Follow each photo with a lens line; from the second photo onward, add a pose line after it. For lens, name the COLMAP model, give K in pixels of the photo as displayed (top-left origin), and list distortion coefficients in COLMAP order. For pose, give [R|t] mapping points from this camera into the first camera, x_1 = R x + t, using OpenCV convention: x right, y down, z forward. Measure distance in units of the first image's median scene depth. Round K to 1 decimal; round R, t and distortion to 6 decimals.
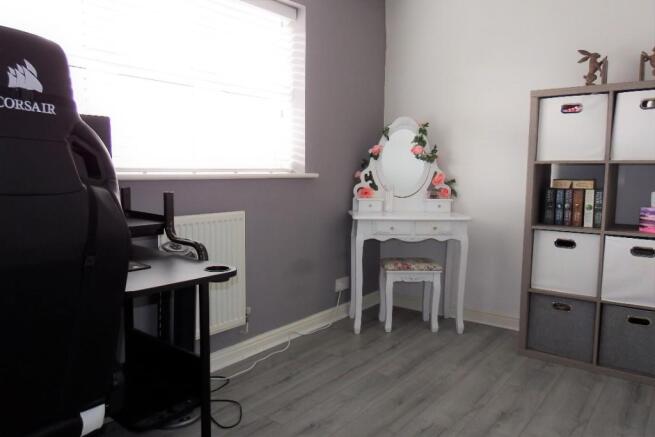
lens RADIAL K [[490.8, 0, 327.5], [0, 490.8, 218.5], [0, 0, 1]] dist [-0.000796, 0.000677]
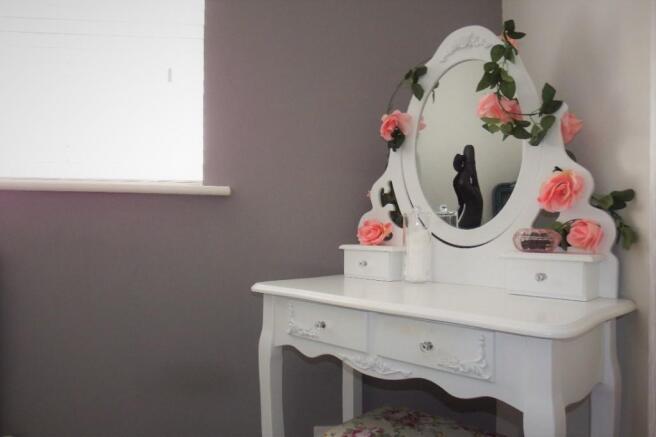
lens RADIAL K [[502.5, 0, 329.3], [0, 502.5, 231.7], [0, 0, 1]] dist [-0.009842, -0.002575]
pose [[0.663993, -0.000436, -0.747738, 0.367387], [-0.090749, 0.992561, -0.081164, -0.015990], [0.742211, 0.121749, 0.659014, 0.690873]]
